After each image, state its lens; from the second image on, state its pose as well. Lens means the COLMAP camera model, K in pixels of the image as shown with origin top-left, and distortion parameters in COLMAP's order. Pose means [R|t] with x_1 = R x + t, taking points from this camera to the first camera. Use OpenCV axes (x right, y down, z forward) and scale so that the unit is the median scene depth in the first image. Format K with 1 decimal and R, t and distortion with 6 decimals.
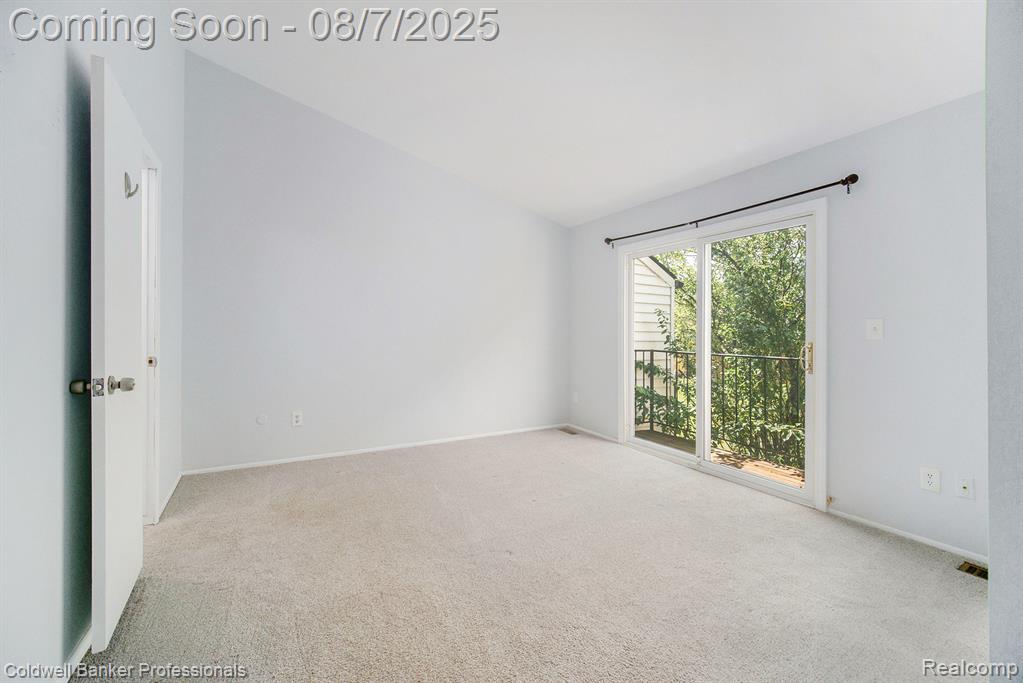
lens RADIAL K [[408.6, 0, 499.1], [0, 408.6, 335.6], [0, 0, 1]] dist [-0.011997, 0.003685]
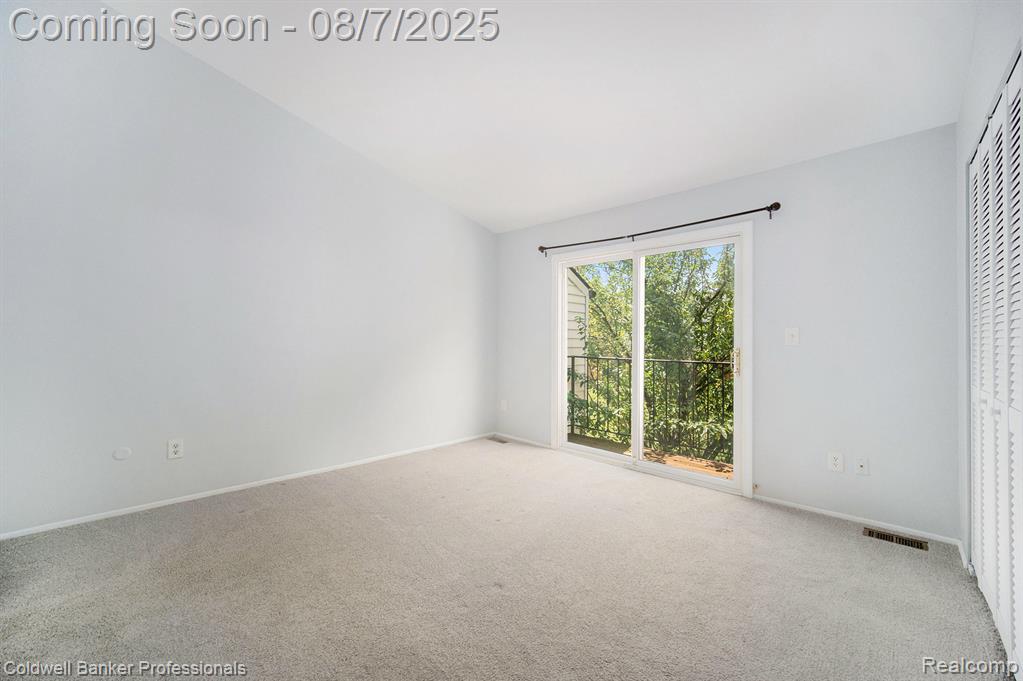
lens RADIAL K [[408.6, 0, 513.6], [0, 408.6, 331.7], [0, 0, 1]] dist [-0.011997, 0.003685]
pose [[0.959455, 0.003056, 0.281846, -0.109244], [0.004237, 0.999672, -0.025262, -0.001385], [-0.281830, 0.025432, 0.959127, 0.065120]]
